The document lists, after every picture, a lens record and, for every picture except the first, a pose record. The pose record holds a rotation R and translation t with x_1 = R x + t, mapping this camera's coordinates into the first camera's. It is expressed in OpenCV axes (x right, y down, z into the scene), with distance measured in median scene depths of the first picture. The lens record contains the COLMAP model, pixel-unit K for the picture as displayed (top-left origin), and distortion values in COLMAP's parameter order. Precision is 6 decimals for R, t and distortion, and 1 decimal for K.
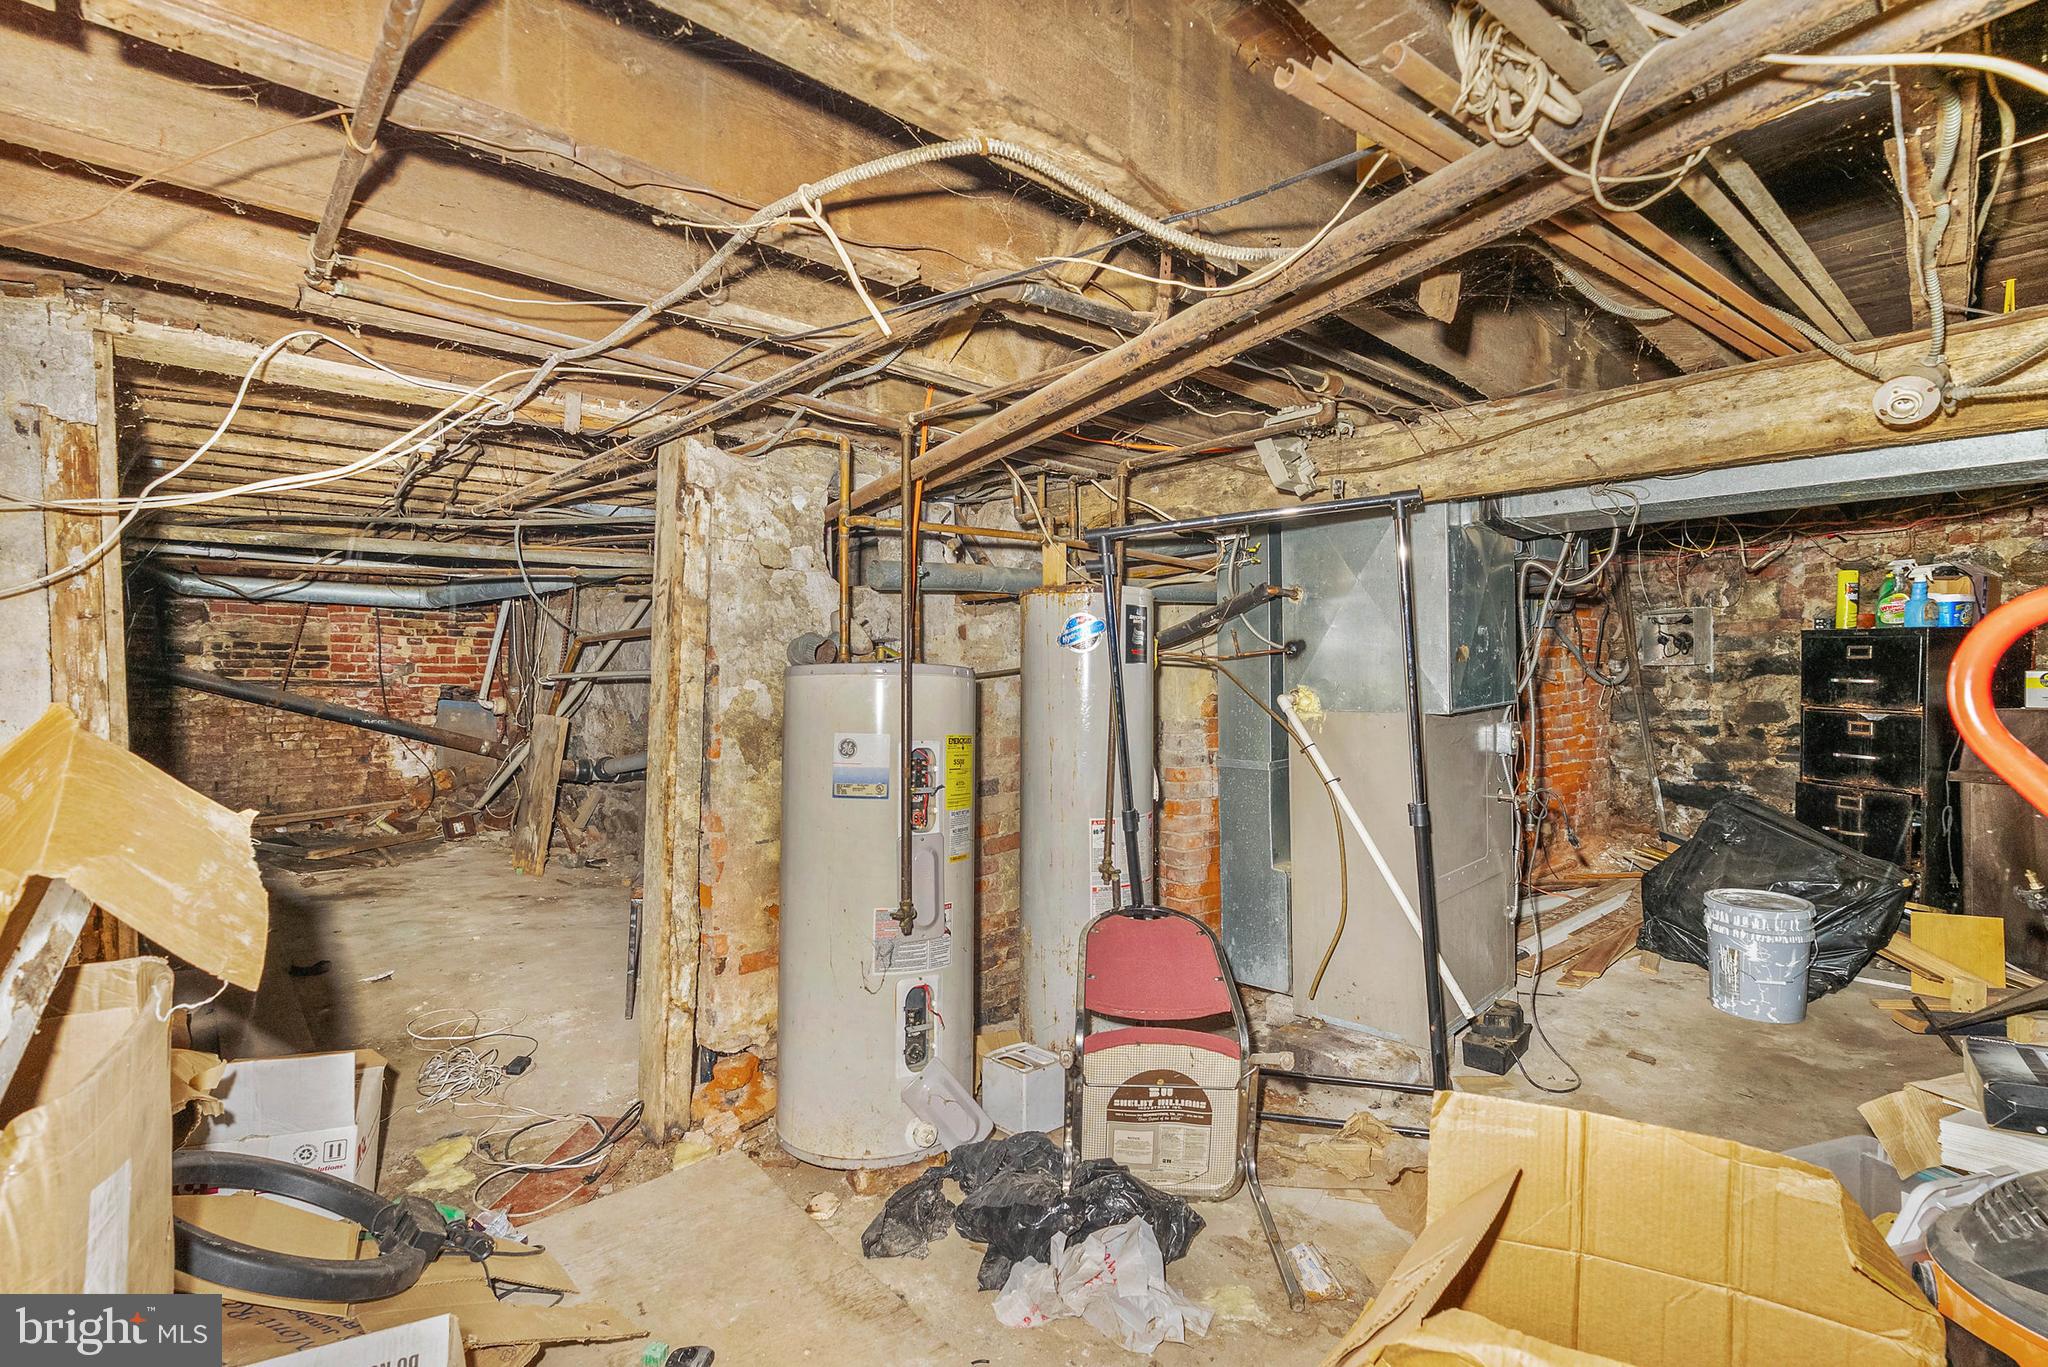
lens RADIAL K [[933.4, 0, 1031.2], [0, 933.4, 685.1], [0, 0, 1]] dist [-0.014023, 0.004807]
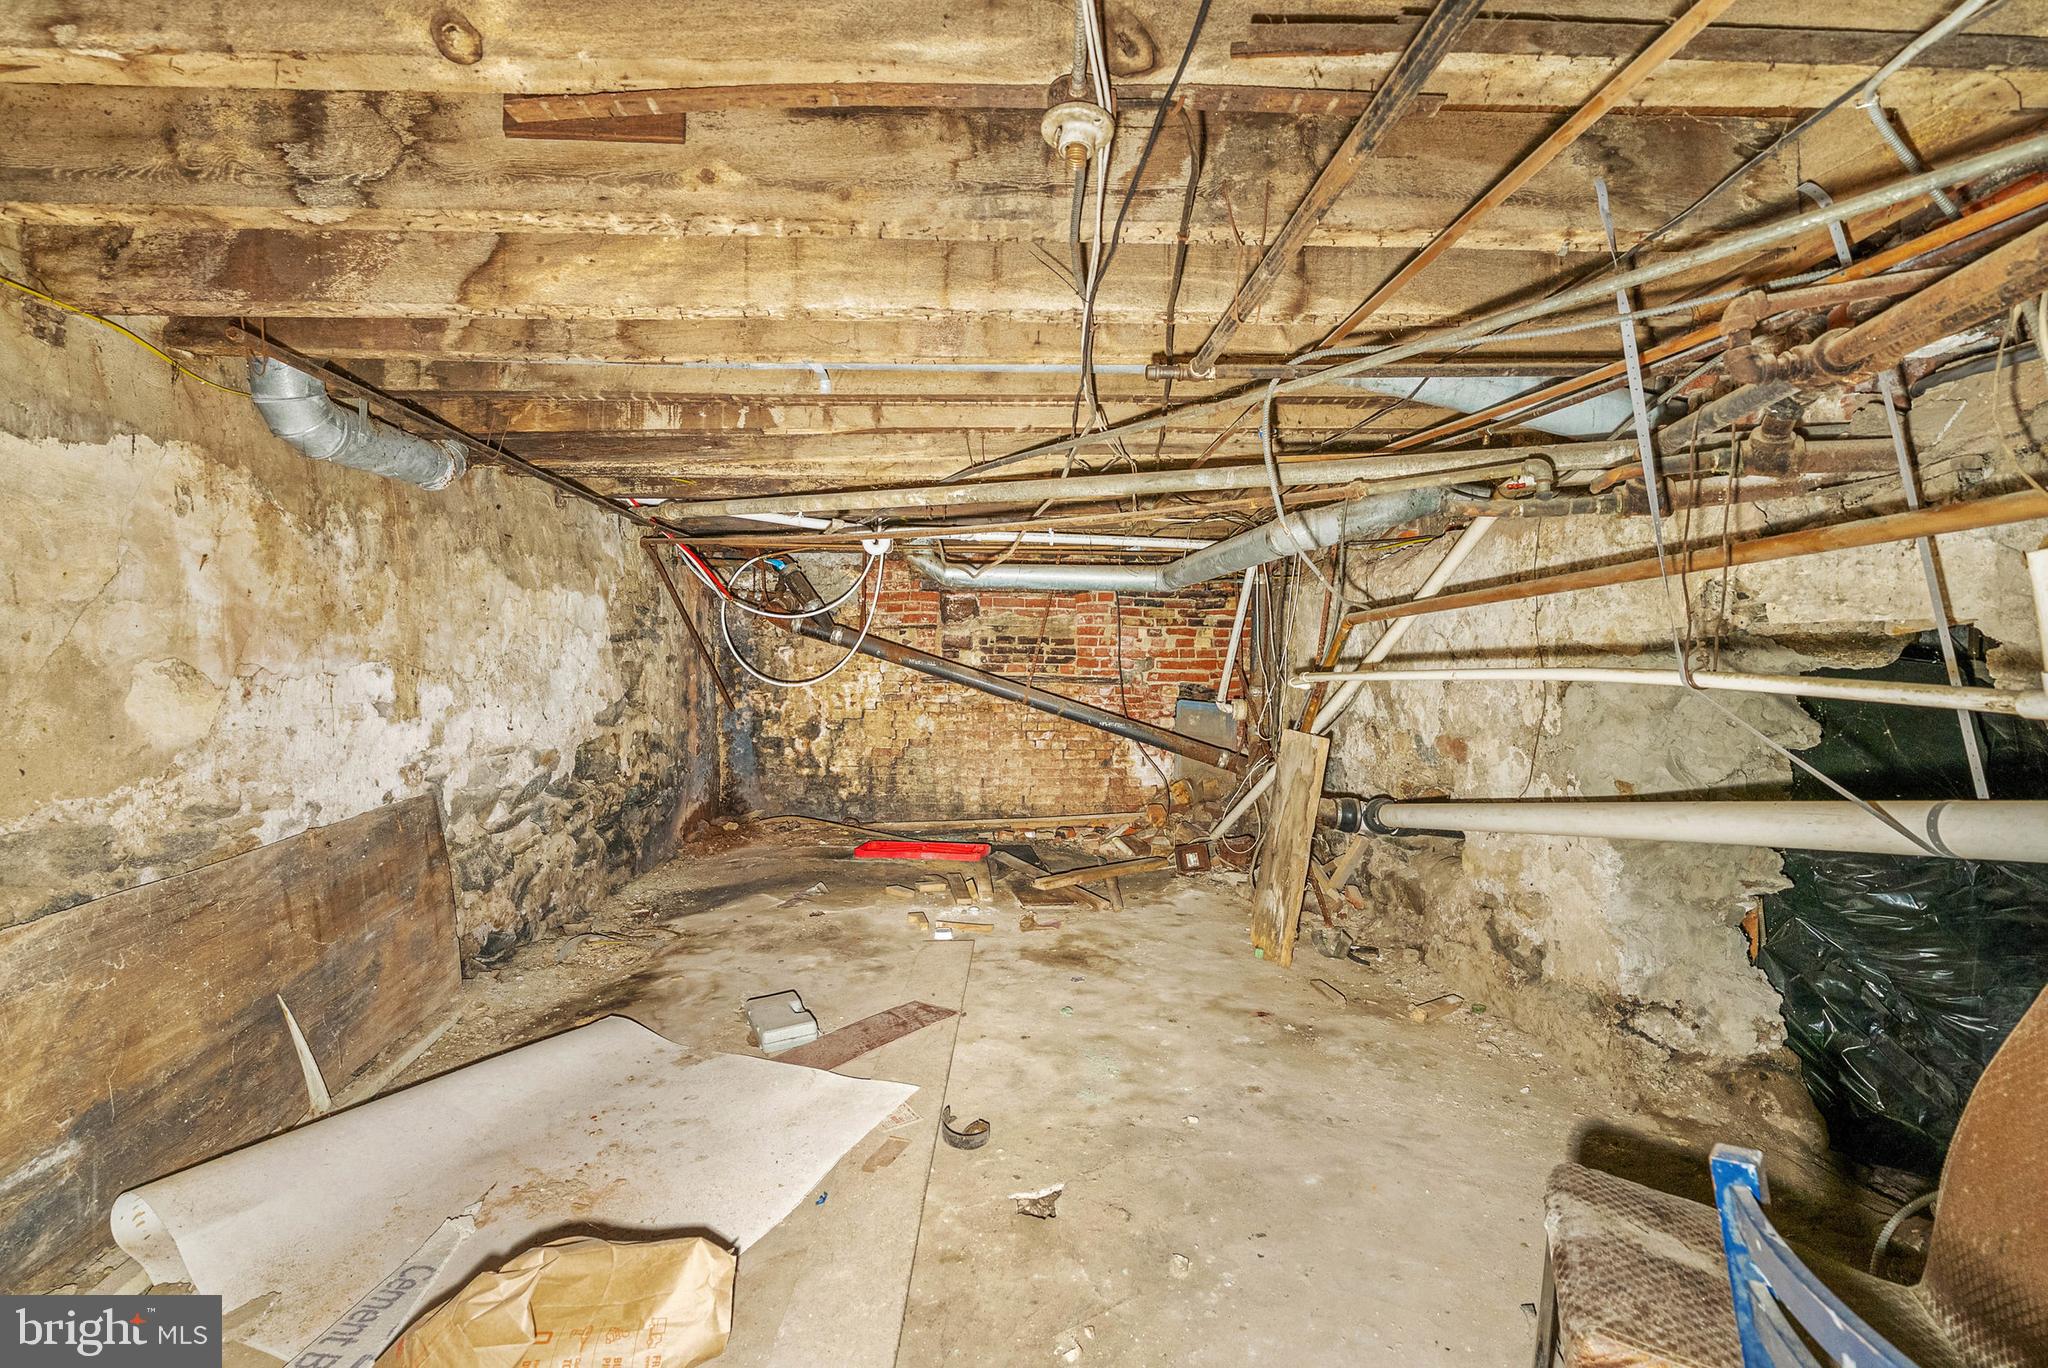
lens RADIAL K [[933.4, 0, 1026.5], [0, 933.4, 677.6], [0, 0, 1]] dist [-0.014023, 0.004807]
pose [[0.732302, 0.010815, -0.680894, -0.160949], [-0.012335, 0.999920, 0.002616, -0.005900], [0.680868, 0.006483, 0.732377, 0.288825]]
